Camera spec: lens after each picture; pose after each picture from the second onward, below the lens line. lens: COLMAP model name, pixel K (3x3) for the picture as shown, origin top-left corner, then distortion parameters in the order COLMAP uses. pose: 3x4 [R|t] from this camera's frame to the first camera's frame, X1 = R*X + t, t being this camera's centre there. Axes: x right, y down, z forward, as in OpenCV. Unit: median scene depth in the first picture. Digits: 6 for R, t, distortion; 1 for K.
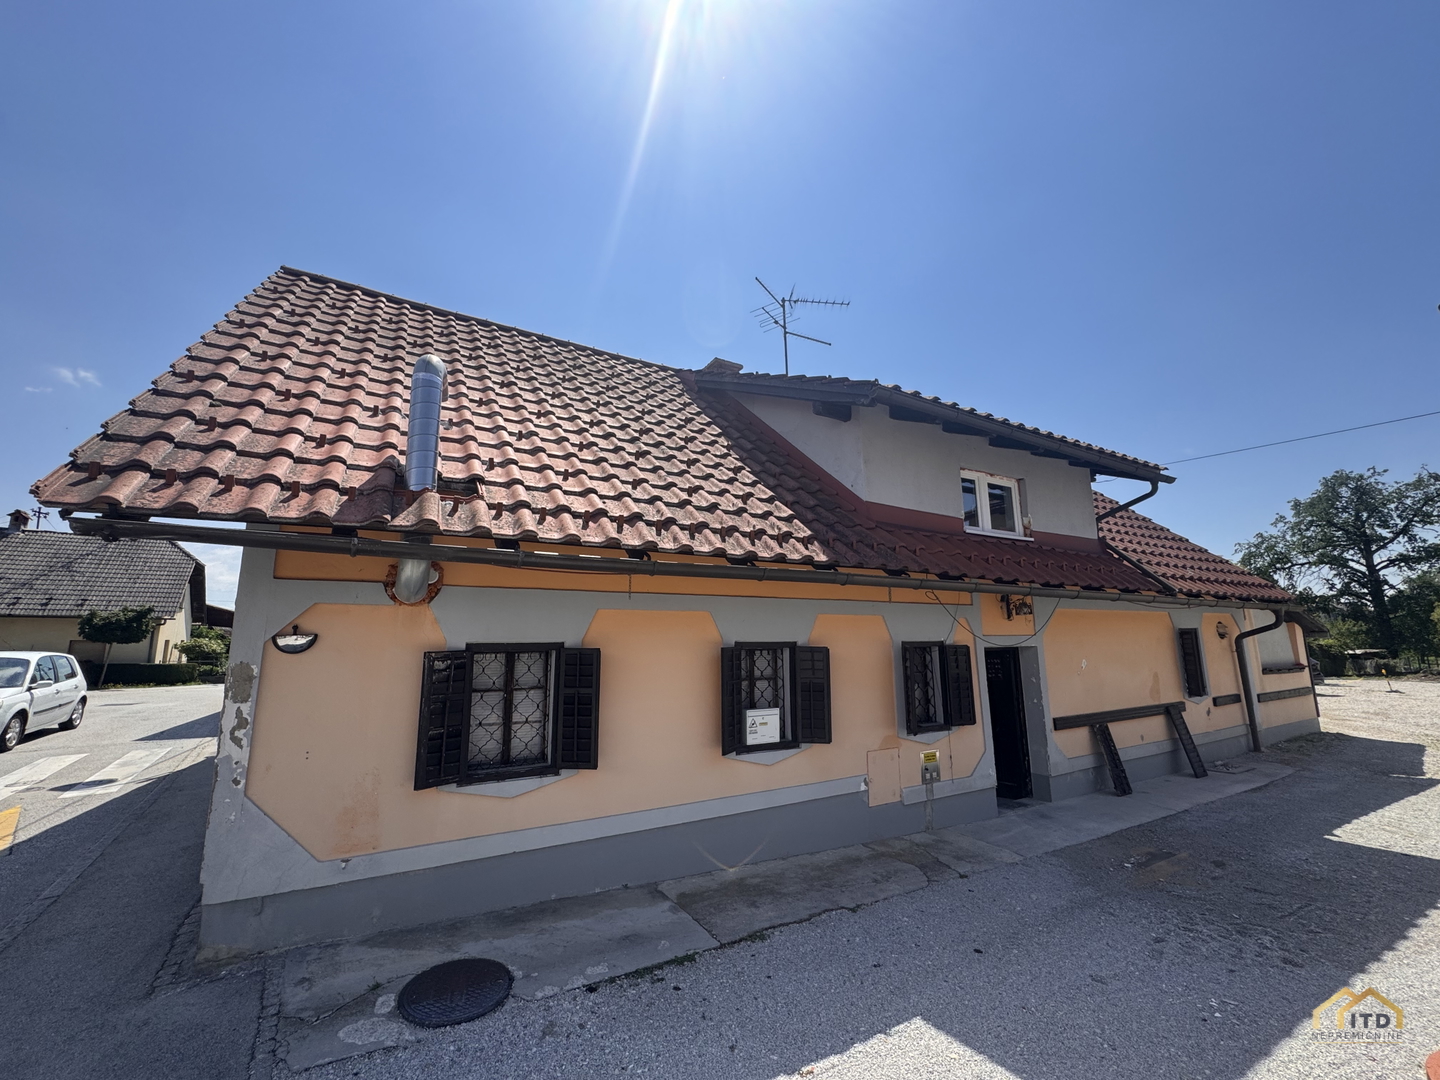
lens RADIAL K [[575.7, 0, 720.3], [0, 575.7, 539.9], [0, 0, 1]] dist [-0.005824, 0.001232]
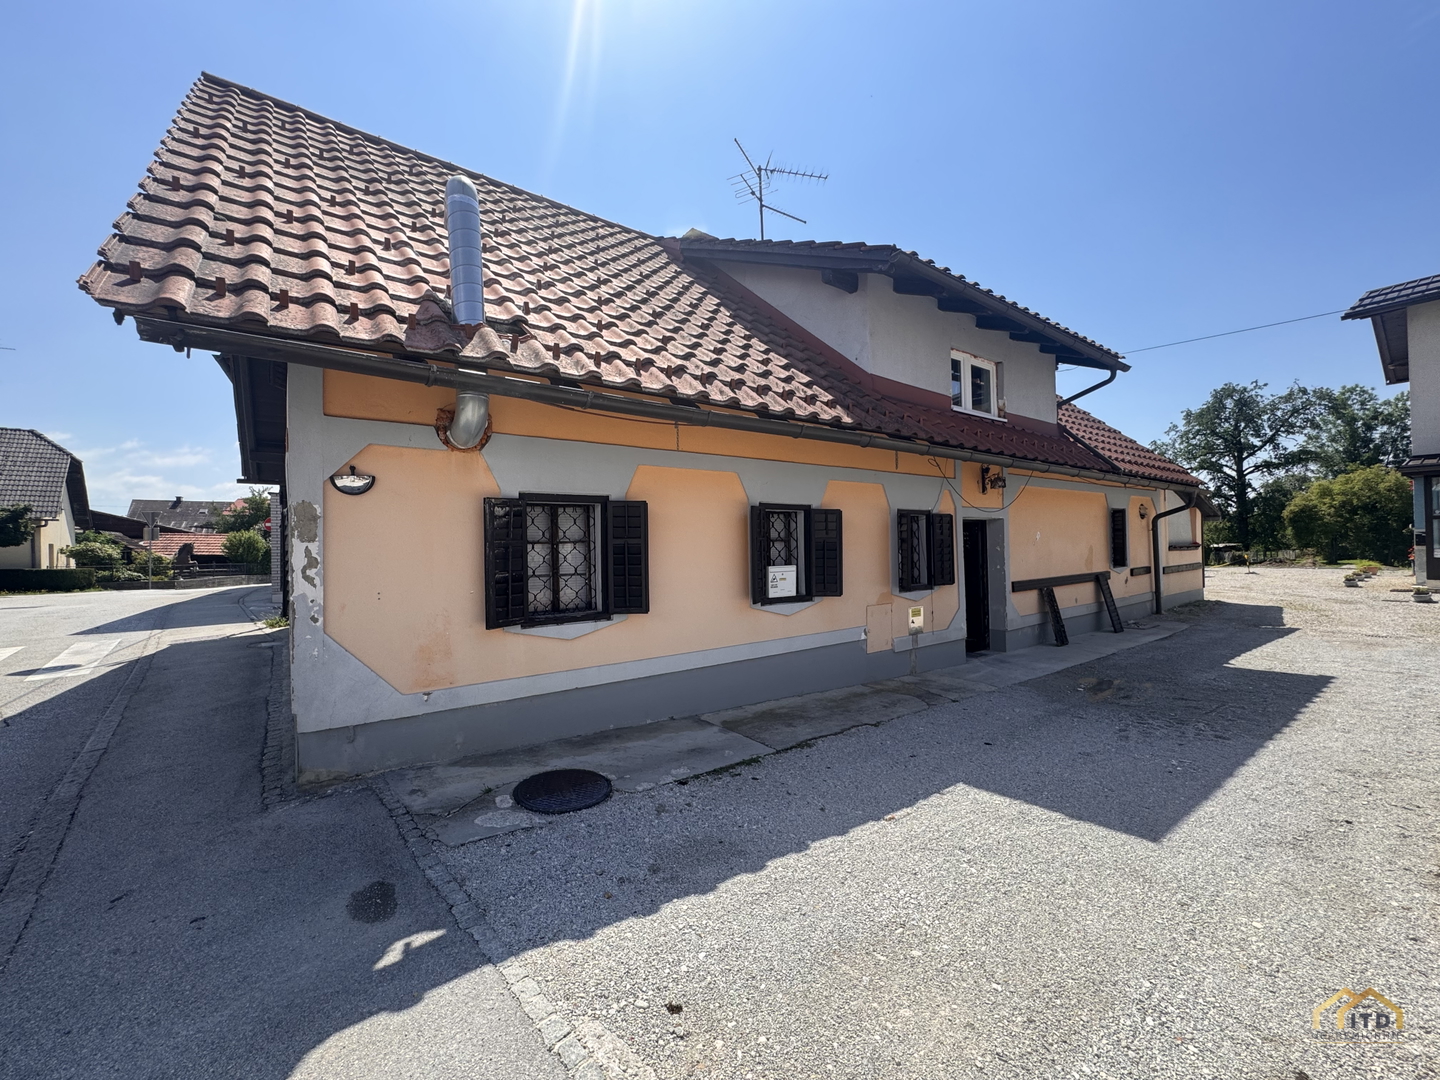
lens RADIAL K [[575.7, 0, 720.0], [0, 575.7, 539.9], [0, 0, 1]] dist [-0.005824, 0.001232]
pose [[0.992466, -0.009974, 0.122116, -0.179020], [-0.009707, 0.987147, 0.159517, 0.080748], [-0.122138, -0.159501, 0.979613, -0.027155]]
